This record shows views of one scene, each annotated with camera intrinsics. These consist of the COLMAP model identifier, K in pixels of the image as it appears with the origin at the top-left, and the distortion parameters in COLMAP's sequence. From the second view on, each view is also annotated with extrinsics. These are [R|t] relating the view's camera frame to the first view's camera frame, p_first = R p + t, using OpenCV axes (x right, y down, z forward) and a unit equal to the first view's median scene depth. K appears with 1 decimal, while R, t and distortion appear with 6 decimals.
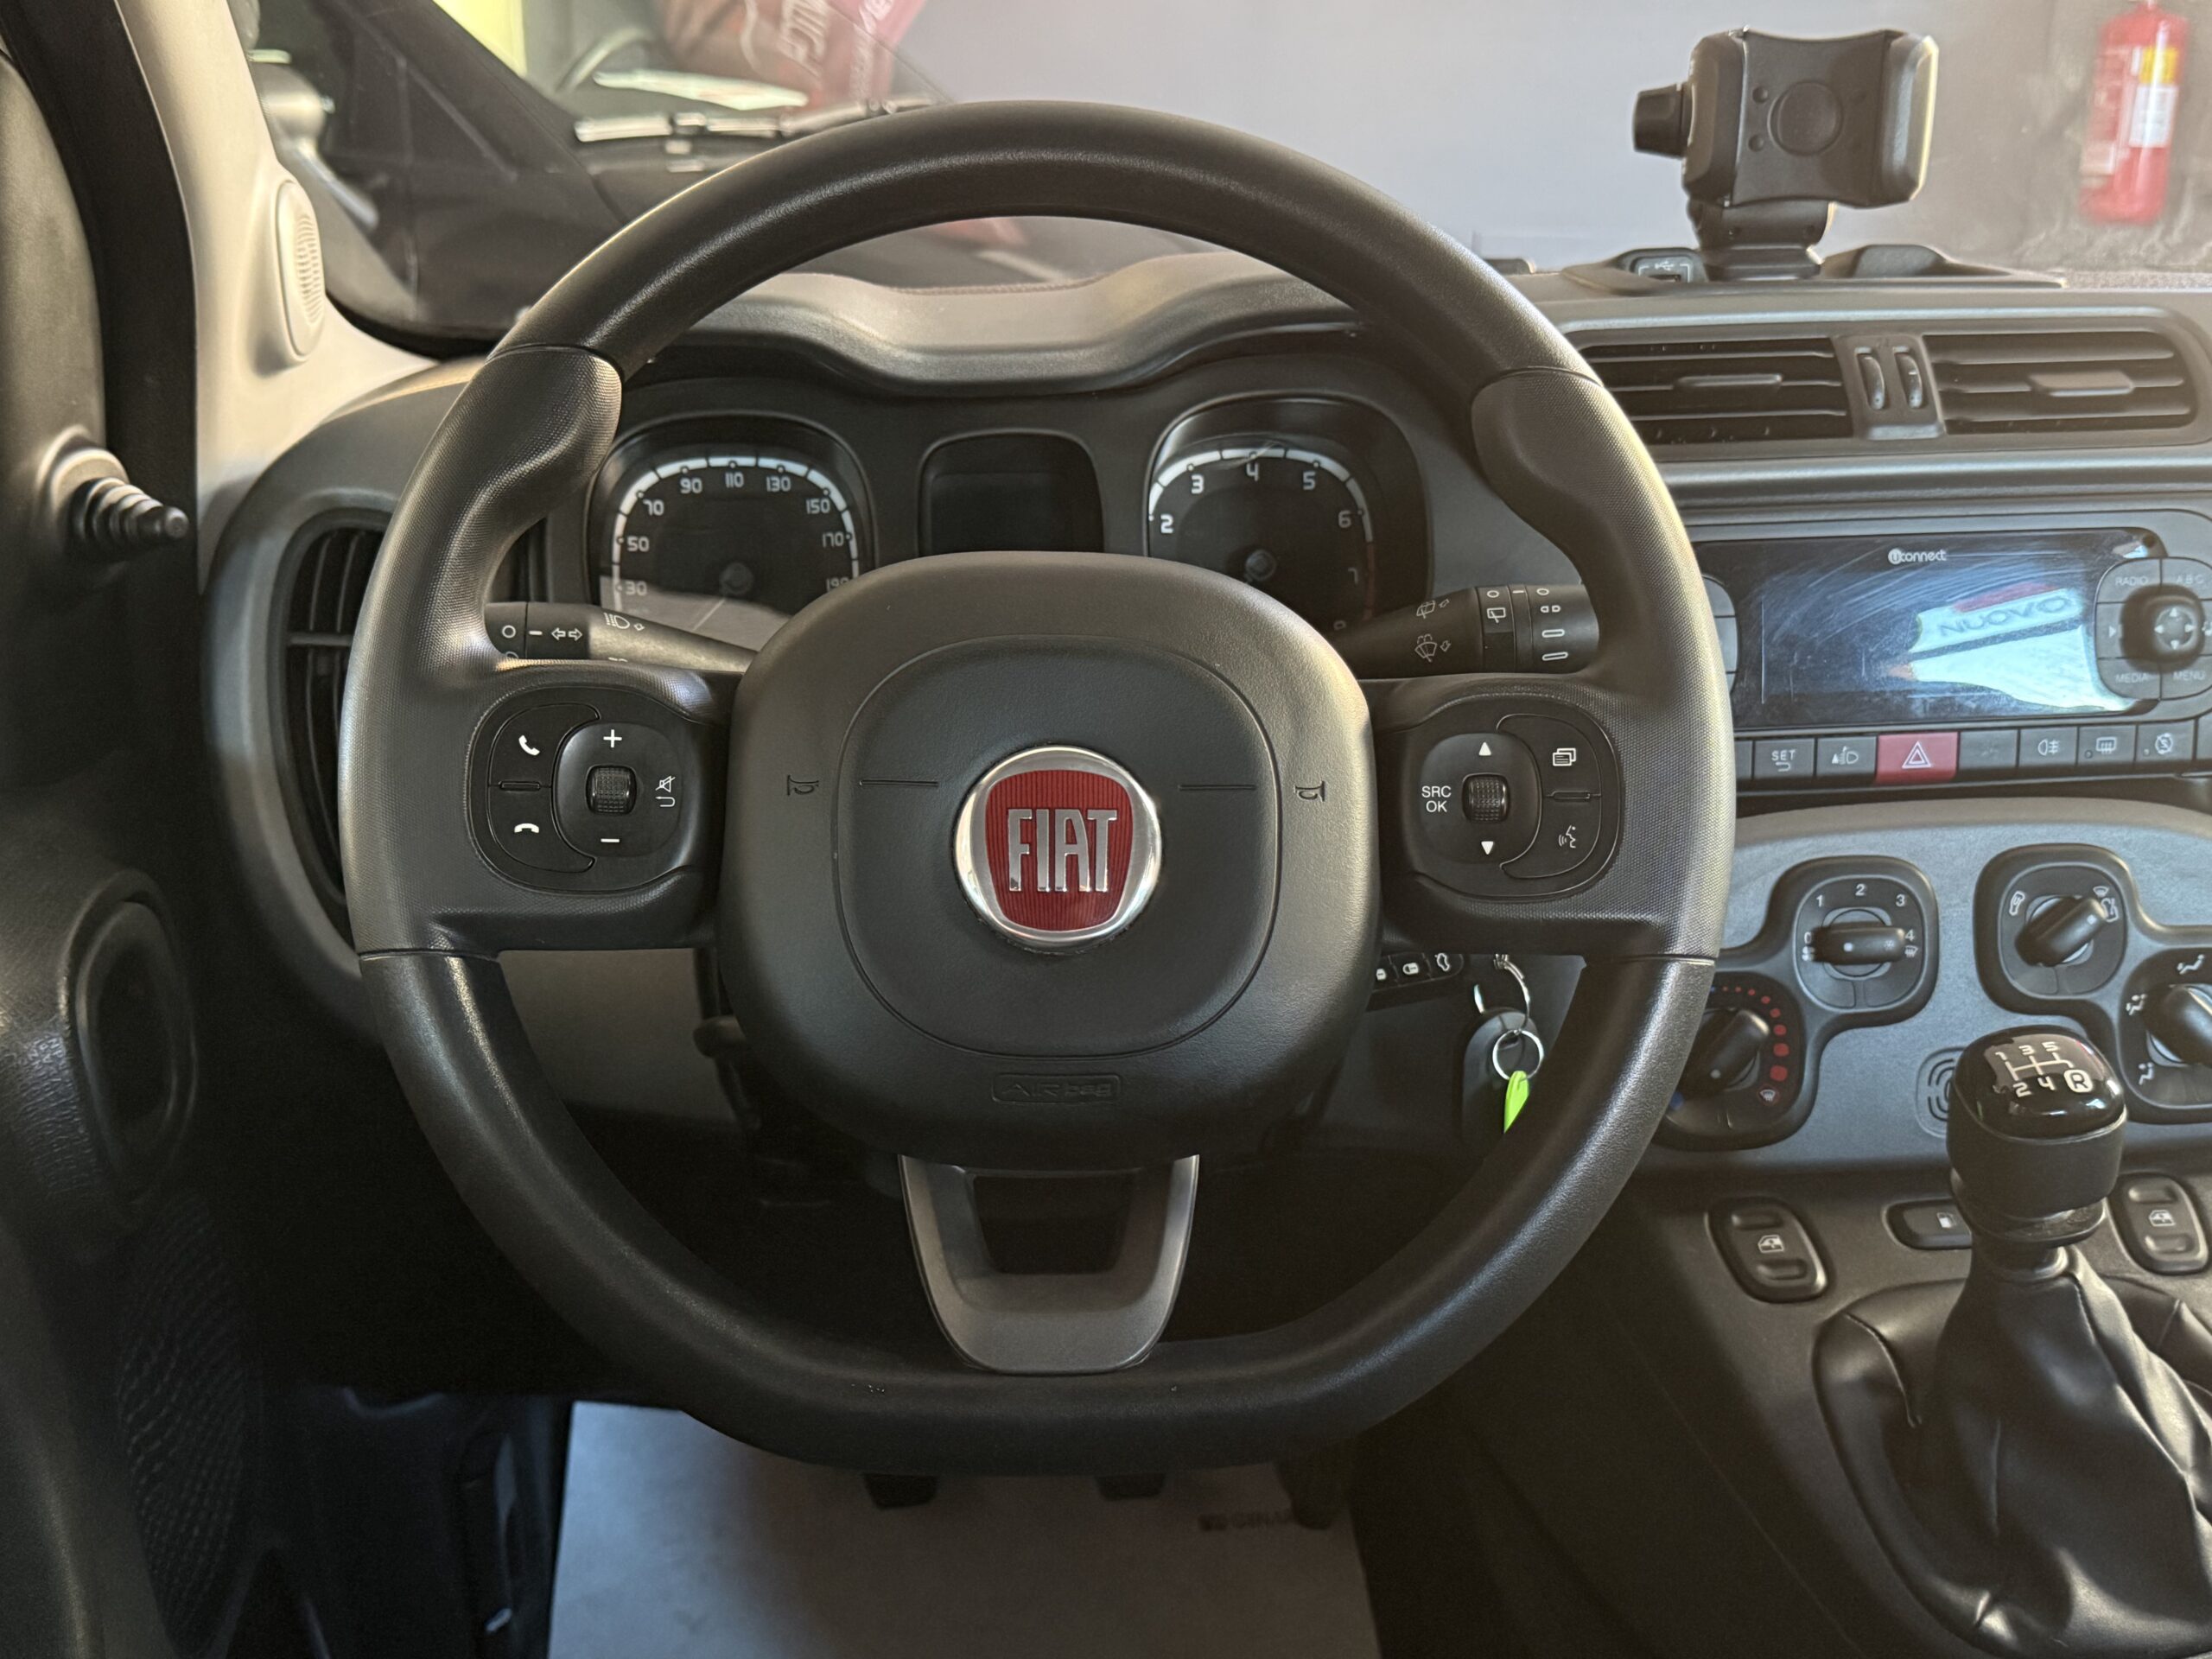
lens RADIAL K [[2144.2, 0, 1106.0], [0, 2144.2, 829.5], [0, 0, 1]] dist [0.214840, -0.572137]
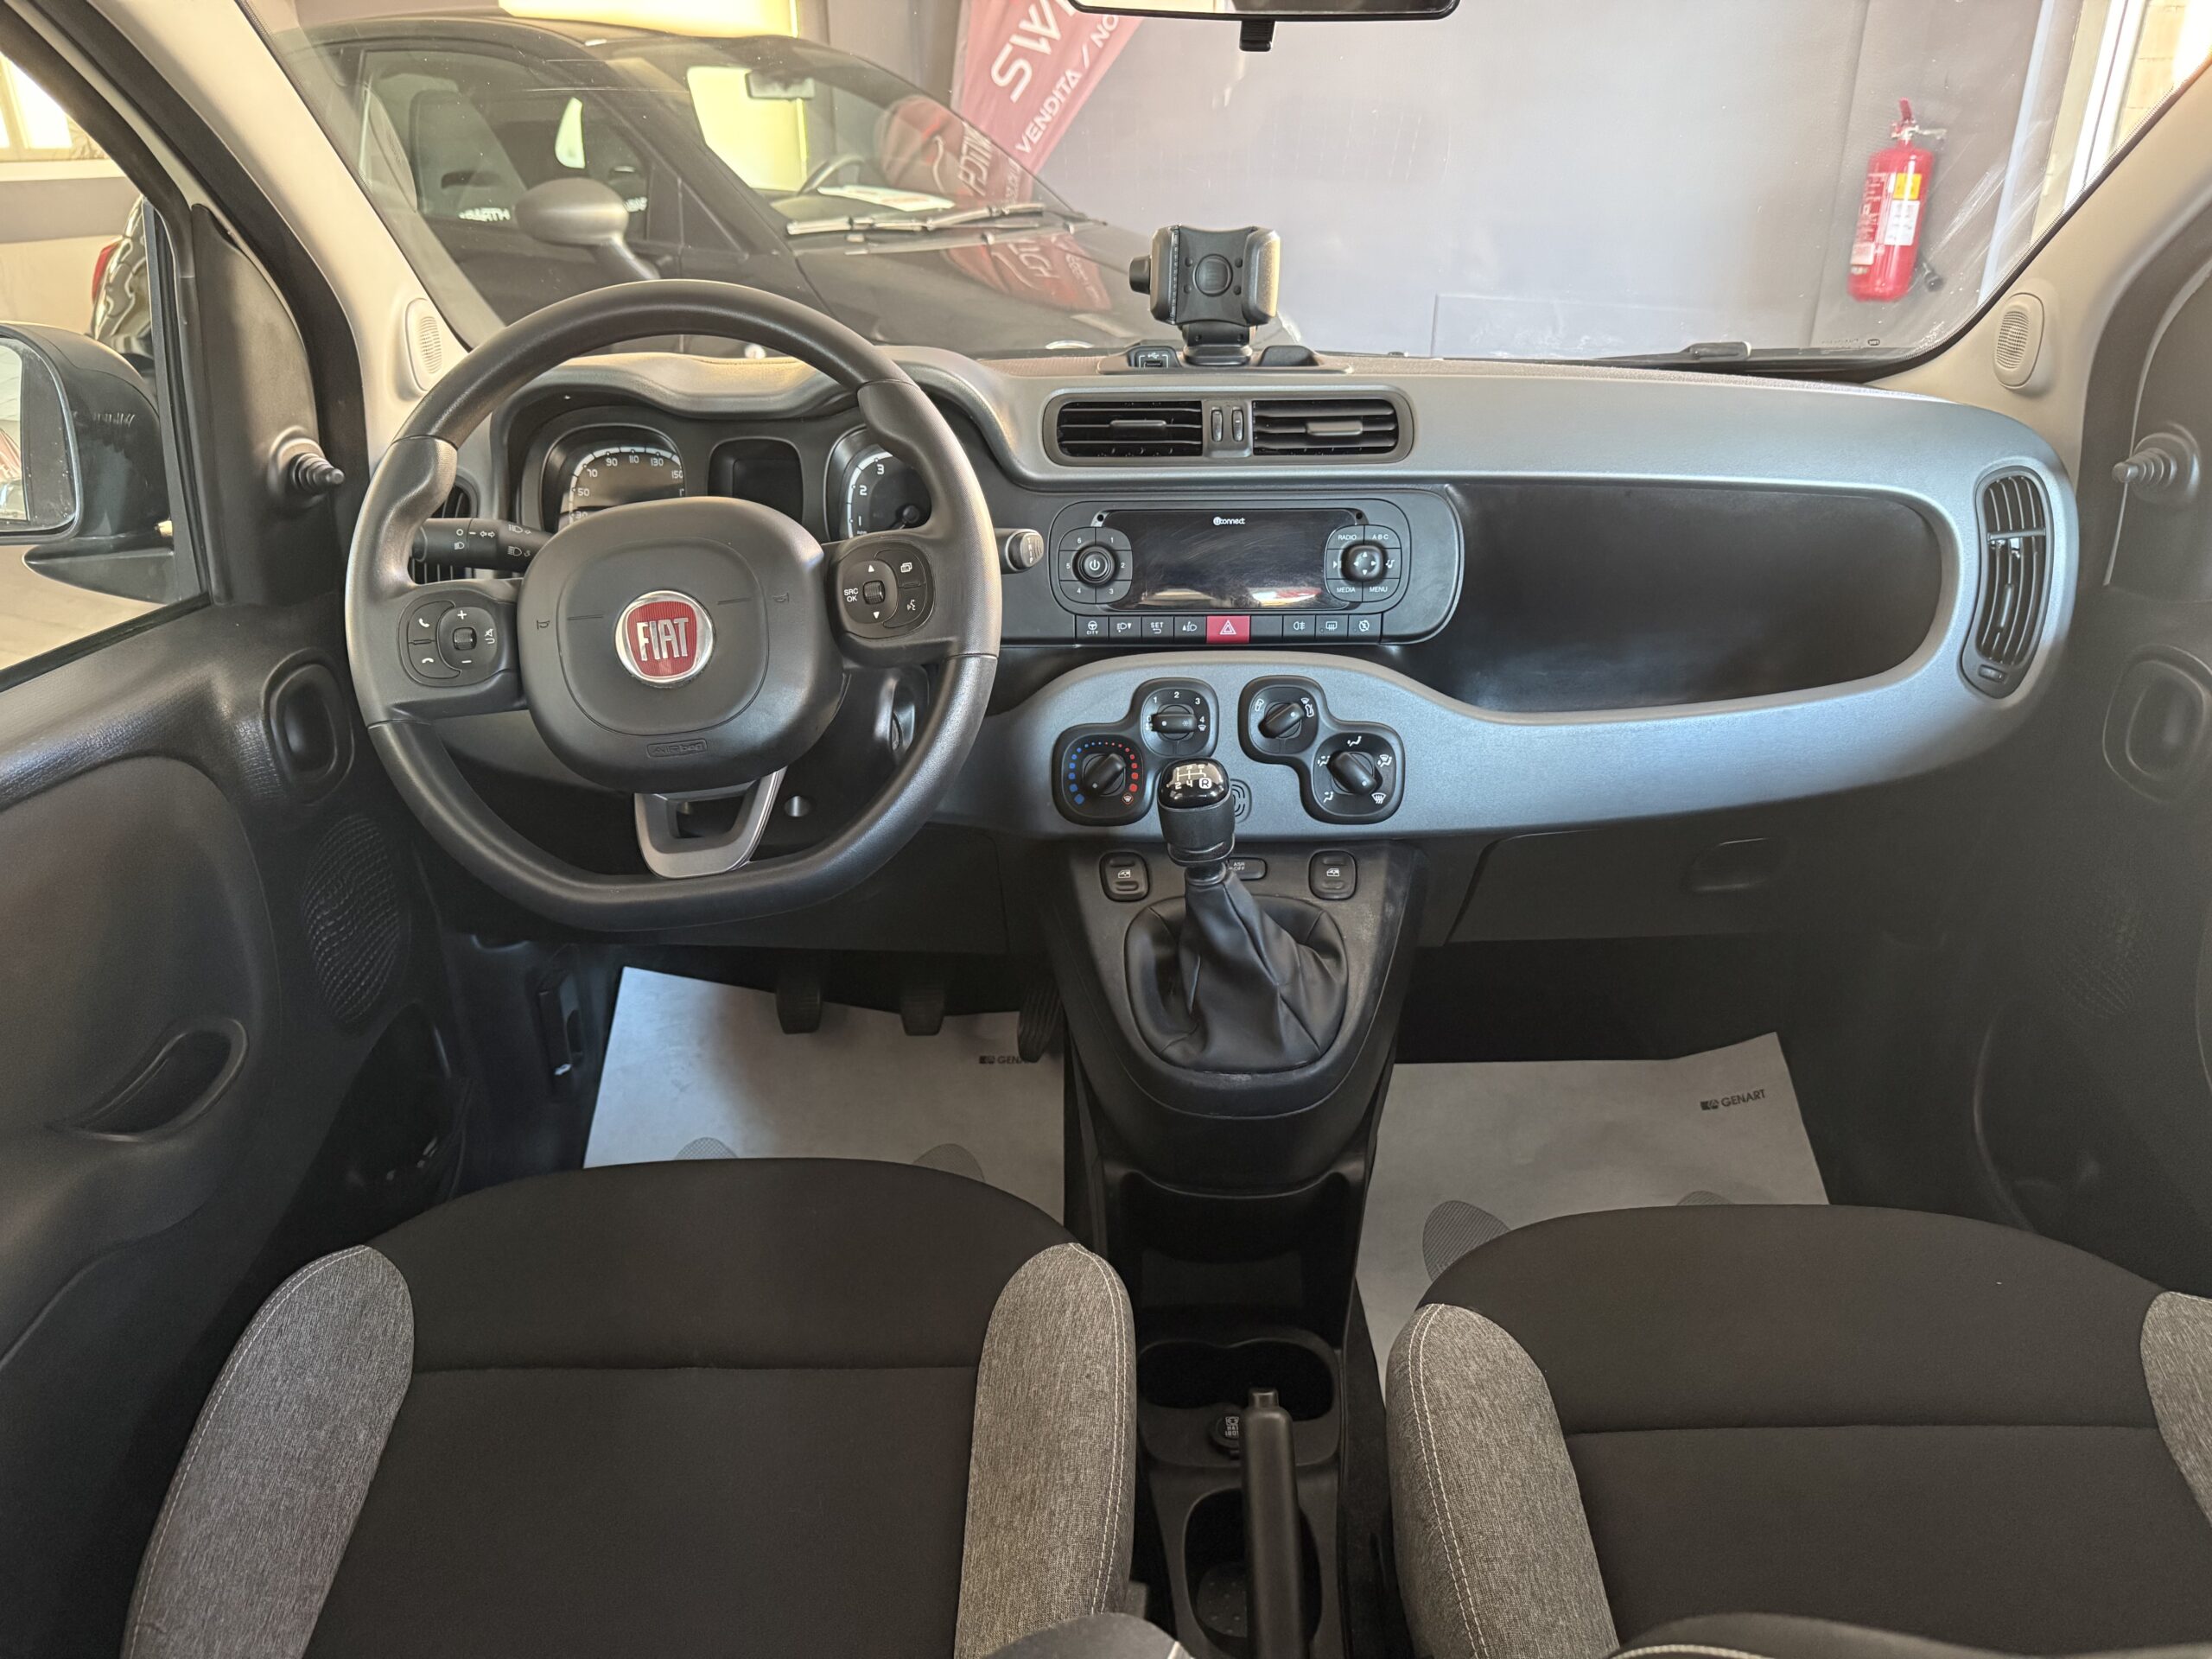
lens RADIAL K [[1527.8, 0, 1106.0], [0, 1527.8, 829.5], [0, 0, 1]] dist [0.156680, -0.332901]
pose [[0.993721, 0.049084, -0.100545, 0.401782], [-0.041644, 0.996328, 0.074802, 0.045115], [0.103848, -0.070146, 0.992117, -0.345542]]
